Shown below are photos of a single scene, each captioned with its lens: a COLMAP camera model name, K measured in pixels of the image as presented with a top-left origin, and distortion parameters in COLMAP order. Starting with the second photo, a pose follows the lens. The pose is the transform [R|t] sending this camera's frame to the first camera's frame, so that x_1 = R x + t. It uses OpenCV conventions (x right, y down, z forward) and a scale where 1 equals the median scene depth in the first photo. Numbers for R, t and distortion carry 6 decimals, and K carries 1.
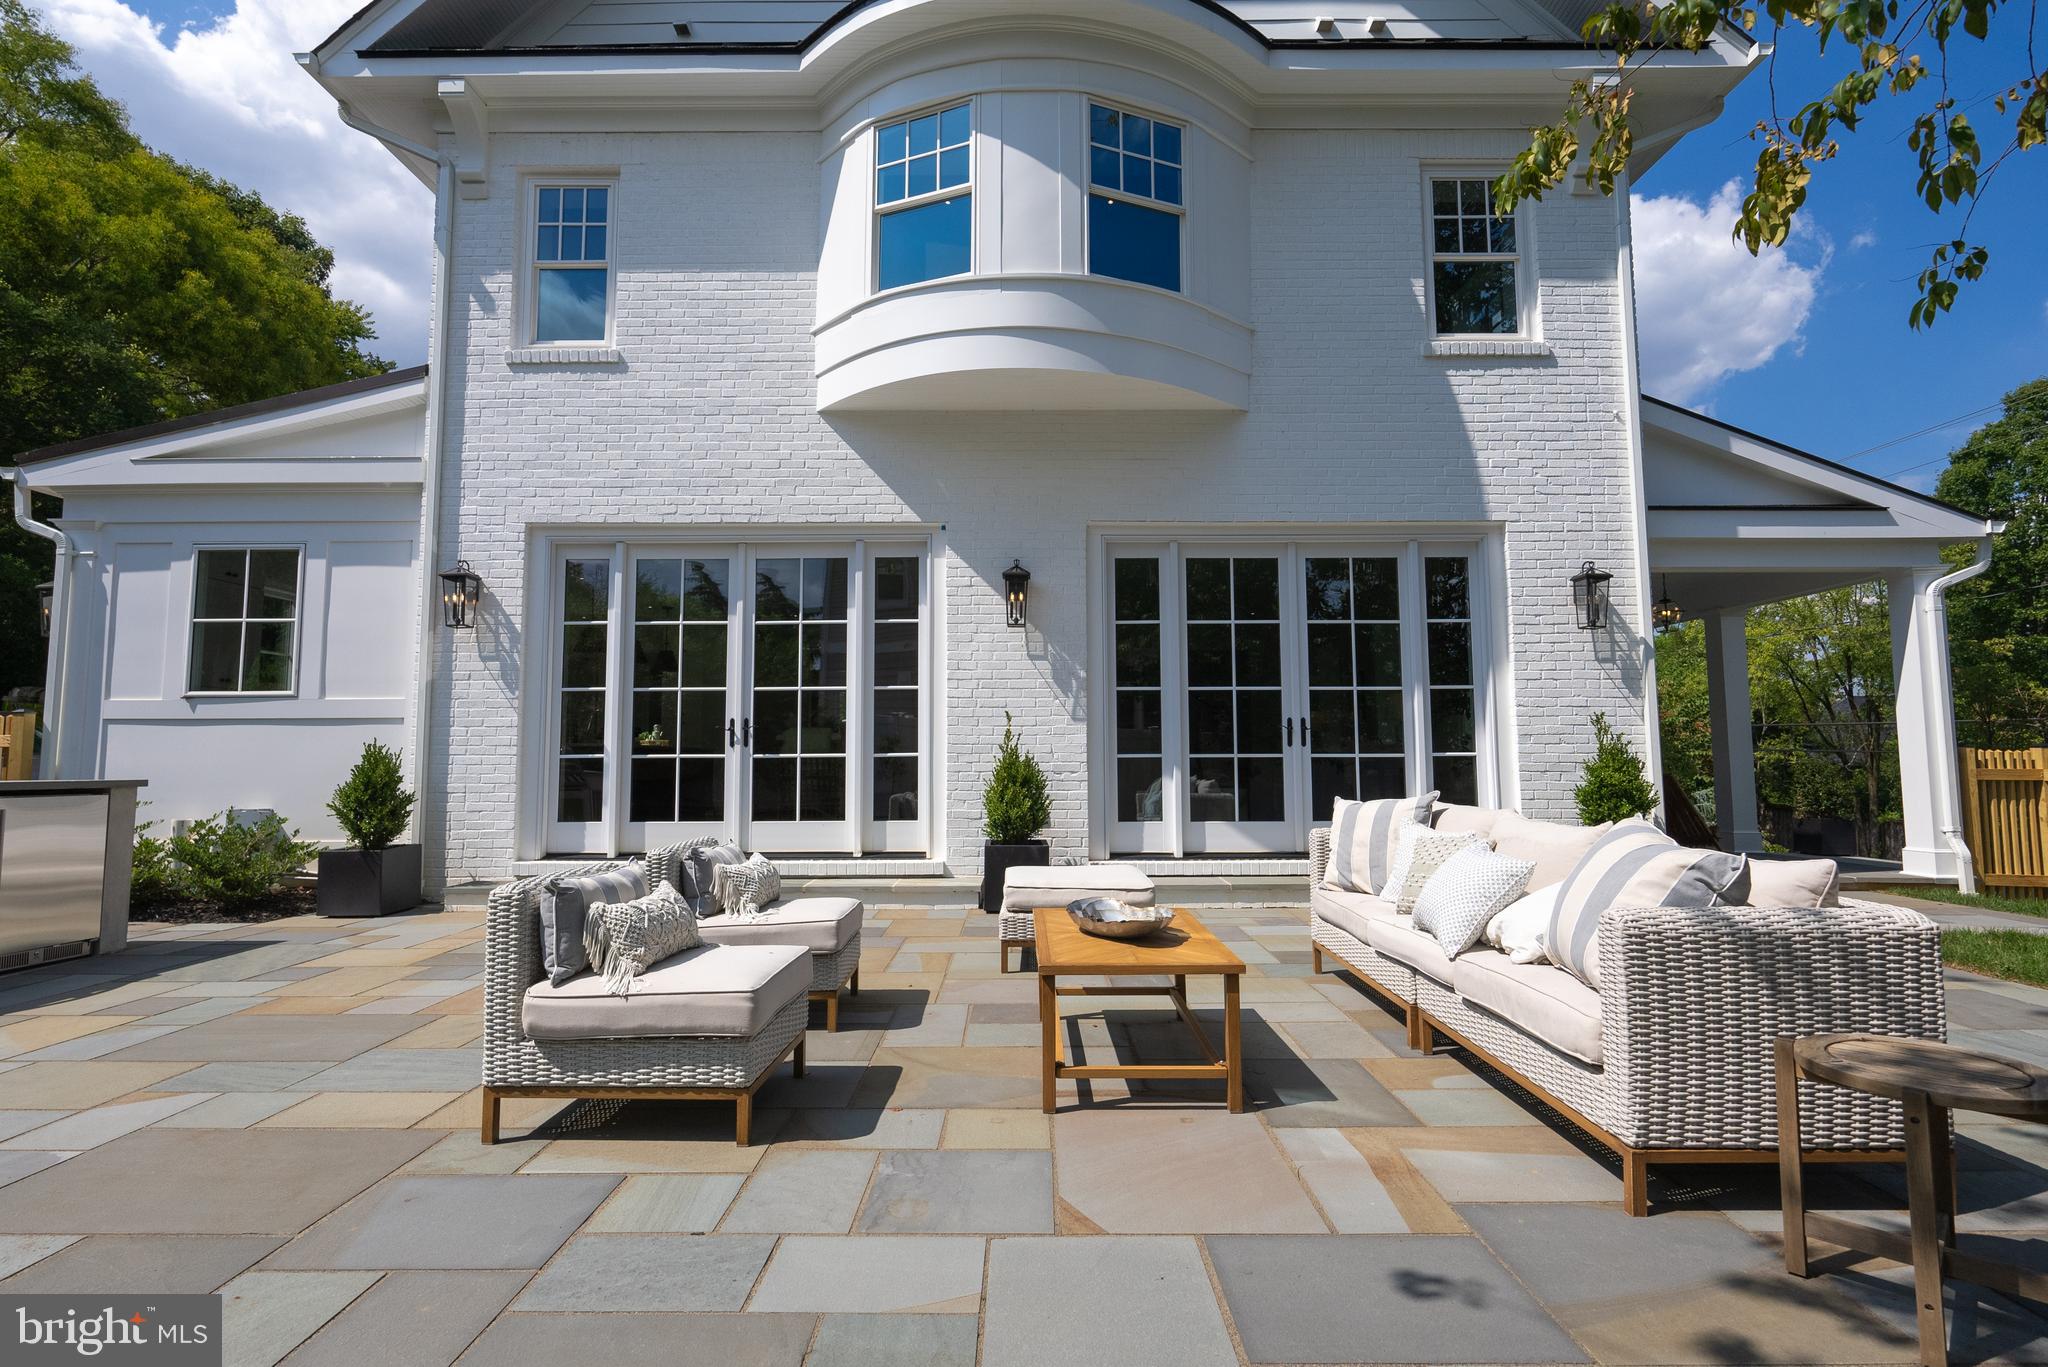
lens RADIAL K [[981.0, 0, 1024.4], [0, 981.0, 688.6], [0, 0, 1]] dist [-0.000731, 0.000889]
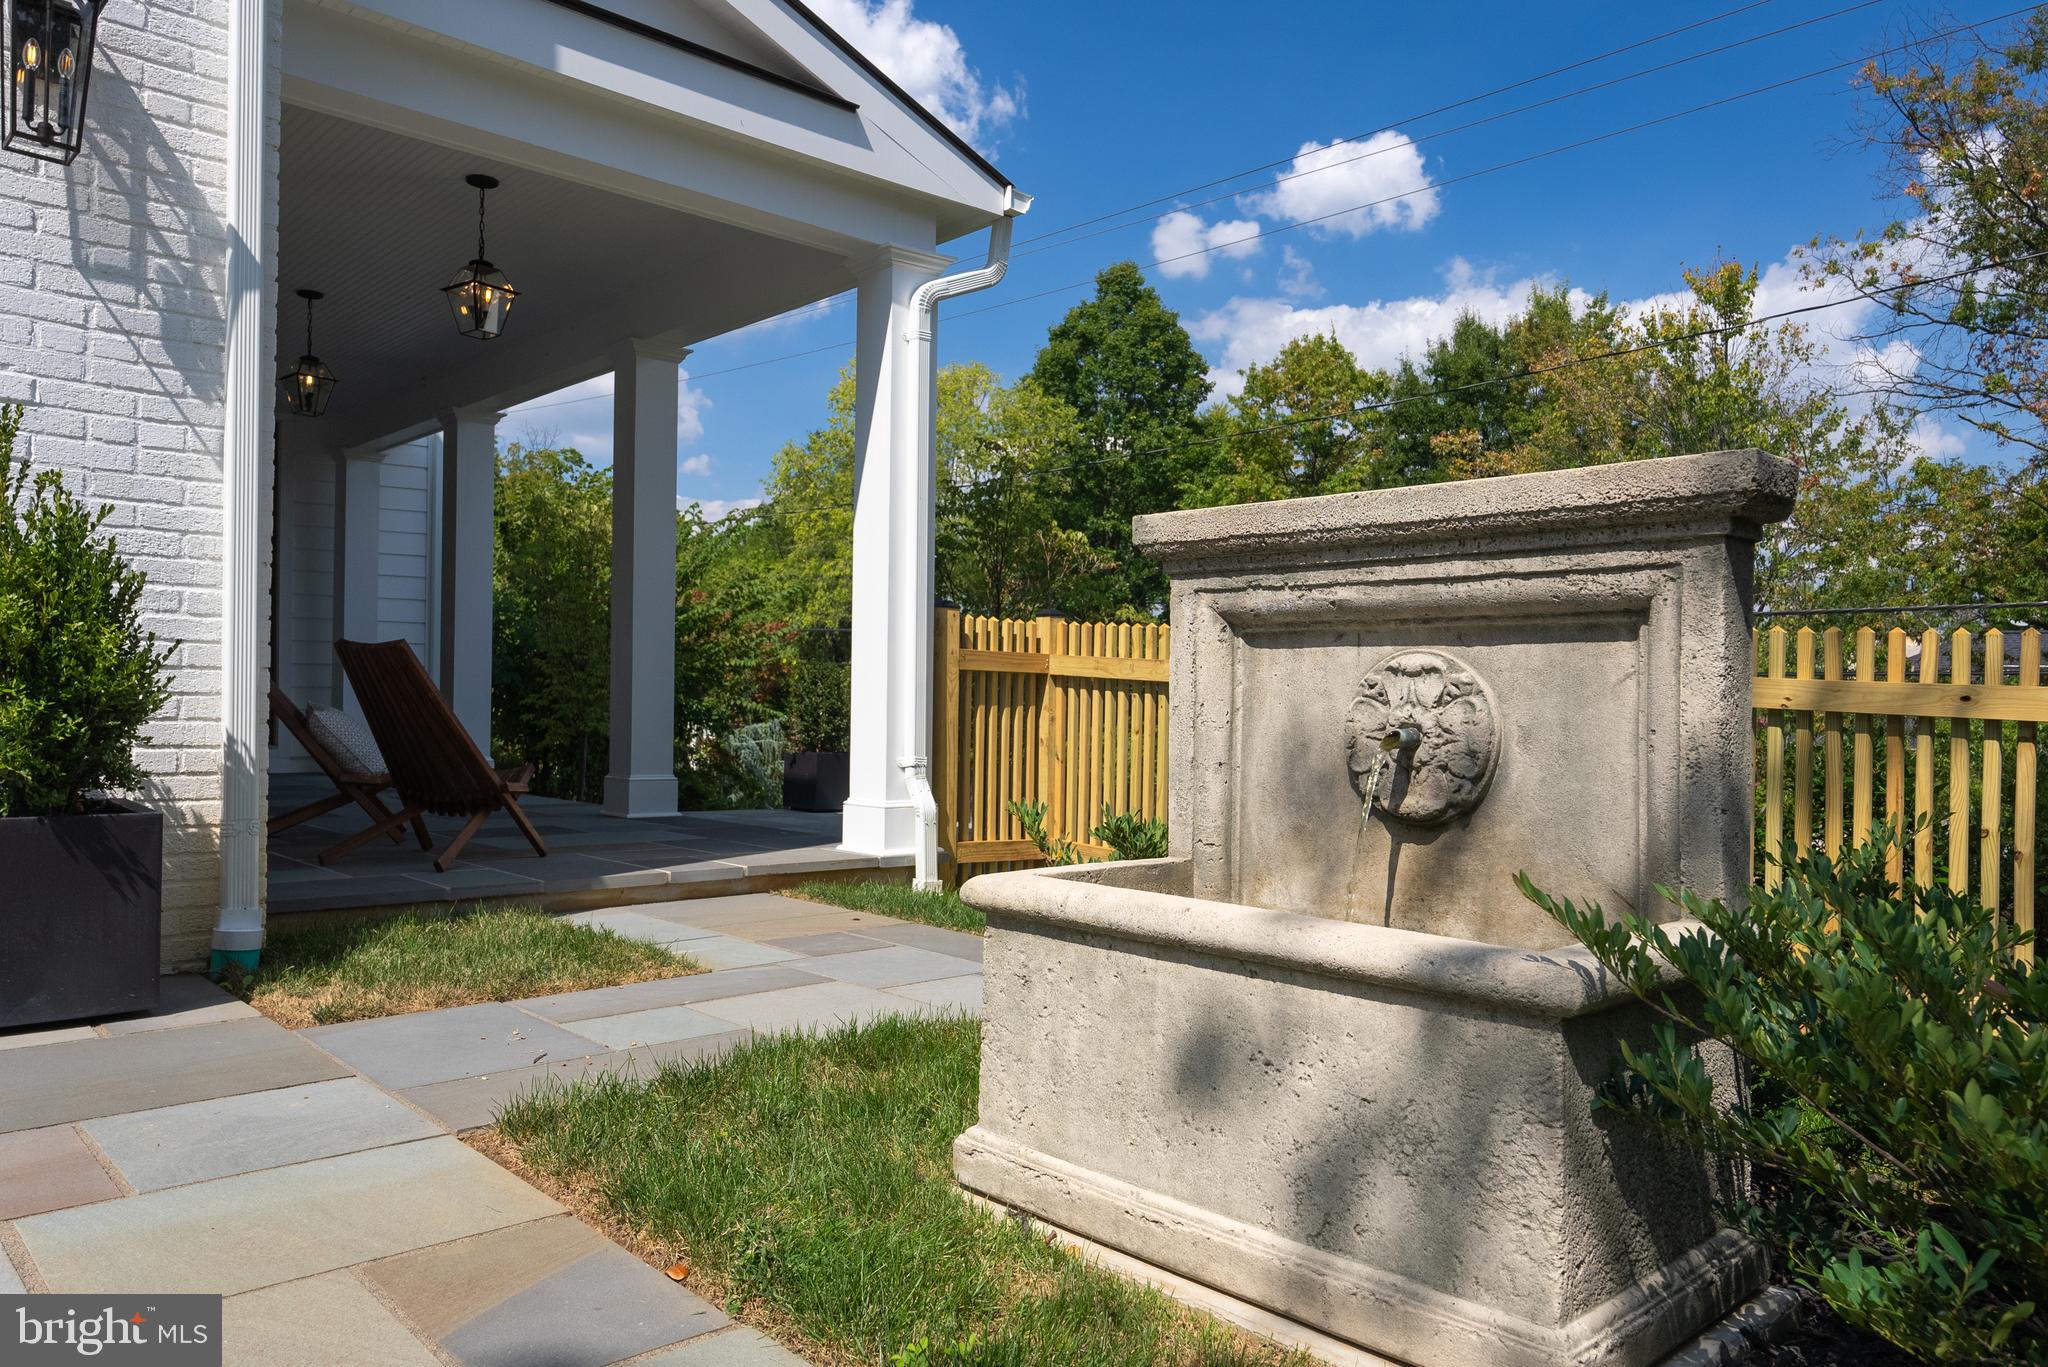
lens RADIAL K [[1417.2, 0, 1024.7], [0, 1417.2, 687.0], [0, 0, 1]] dist [-0.000061, -0.000257]
pose [[0.735213, 0.018590, 0.677581, 0.472876], [-0.068762, 0.996513, 0.047270, 0.063274], [-0.674340, -0.081345, 0.733927, 0.407001]]
